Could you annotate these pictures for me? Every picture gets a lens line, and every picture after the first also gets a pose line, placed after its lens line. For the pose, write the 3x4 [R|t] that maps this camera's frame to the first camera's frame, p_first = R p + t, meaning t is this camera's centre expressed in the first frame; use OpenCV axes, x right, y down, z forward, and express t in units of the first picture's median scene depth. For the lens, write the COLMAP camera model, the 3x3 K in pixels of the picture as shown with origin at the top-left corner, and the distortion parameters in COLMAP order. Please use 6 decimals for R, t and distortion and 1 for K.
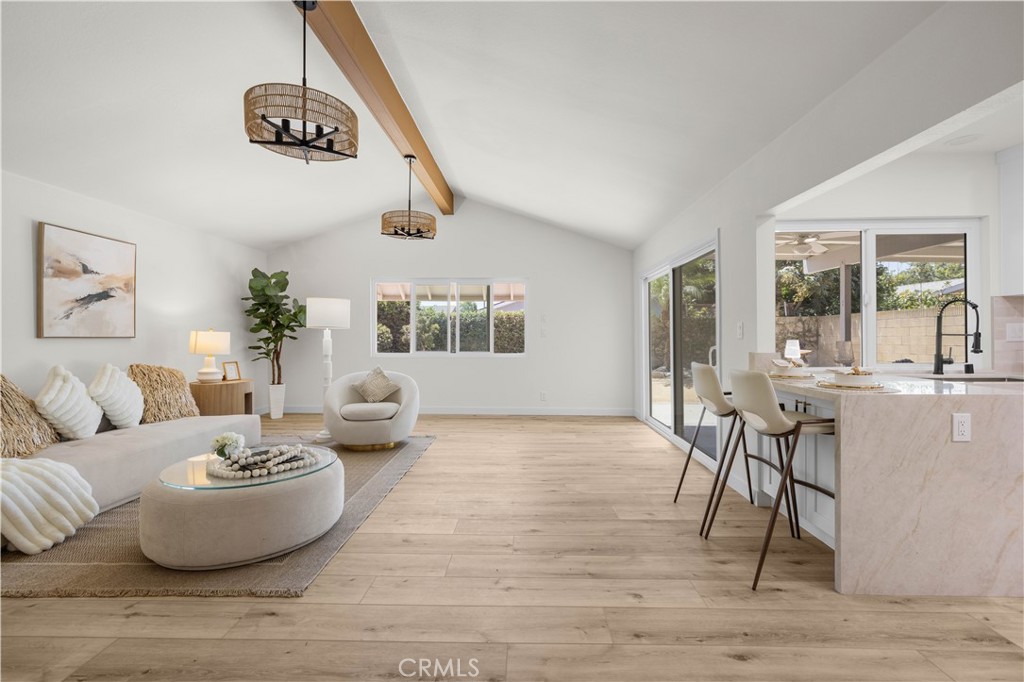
lens RADIAL K [[433.2, 0, 514.4], [0, 433.2, 337.8], [0, 0, 1]] dist [0.001218, 0.000741]
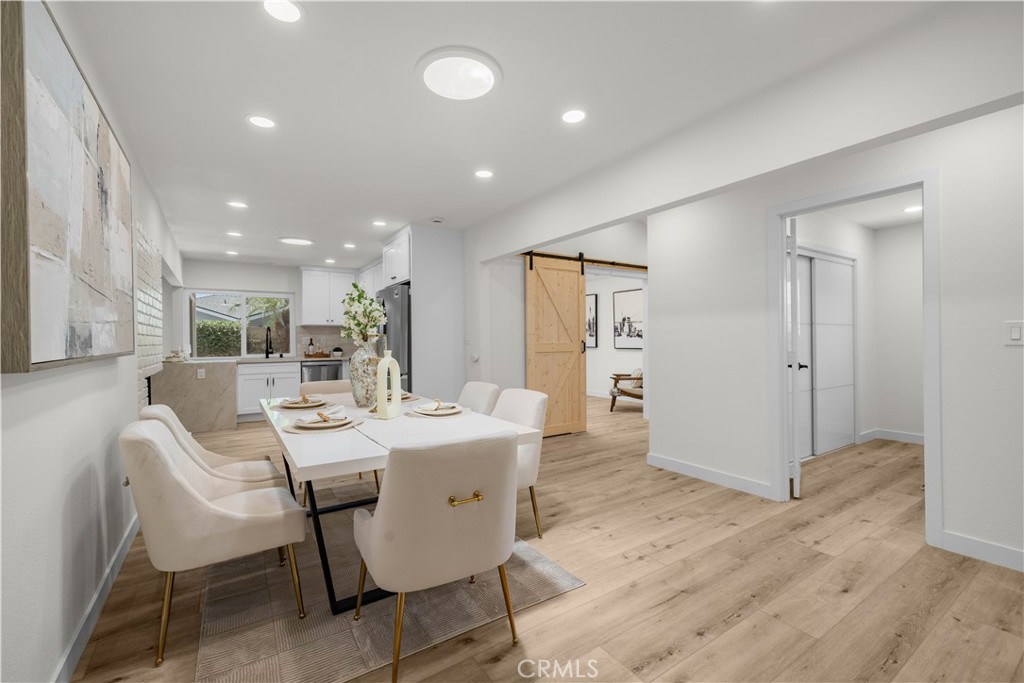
lens RADIAL K [[433.2, 0, 508.3], [0, 433.2, 338.3], [0, 0, 1]] dist [0.001218, 0.000741]
pose [[0.816684, -0.002057, 0.577081, 0.667073], [0.008313, 0.999932, -0.008200, 0.003808], [-0.577025, 0.011494, 0.816645, -1.661721]]
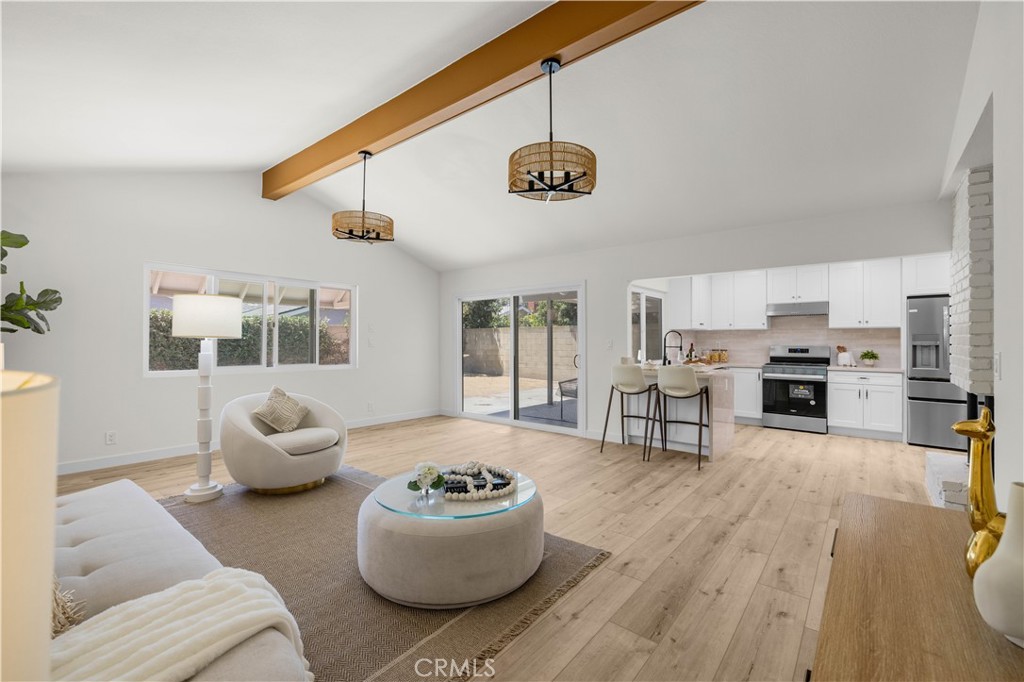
lens RADIAL K [[433.2, 0, 514.0], [0, 433.2, 339.1], [0, 0, 1]] dist [0.001218, 0.000741]
pose [[0.612539, 0.008321, 0.790396, -1.109579], [-0.001016, 0.999952, -0.009740, -0.023020], [-0.790440, 0.005163, 0.612518, 0.277522]]
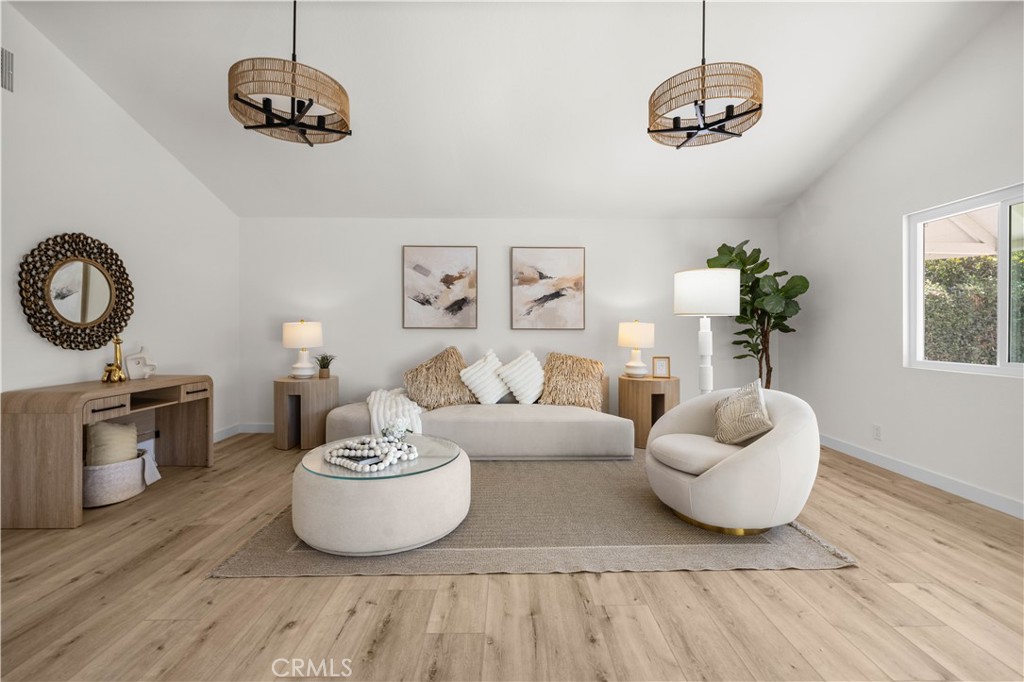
lens RADIAL K [[433.2, 0, 516.9], [0, 433.2, 333.5], [0, 0, 1]] dist [0.001218, 0.000741]
pose [[0.048950, 0.007078, -0.998776, 0.365568], [-0.004116, 0.999968, 0.006884, 0.004783], [0.998793, 0.003774, 0.048978, 1.093525]]
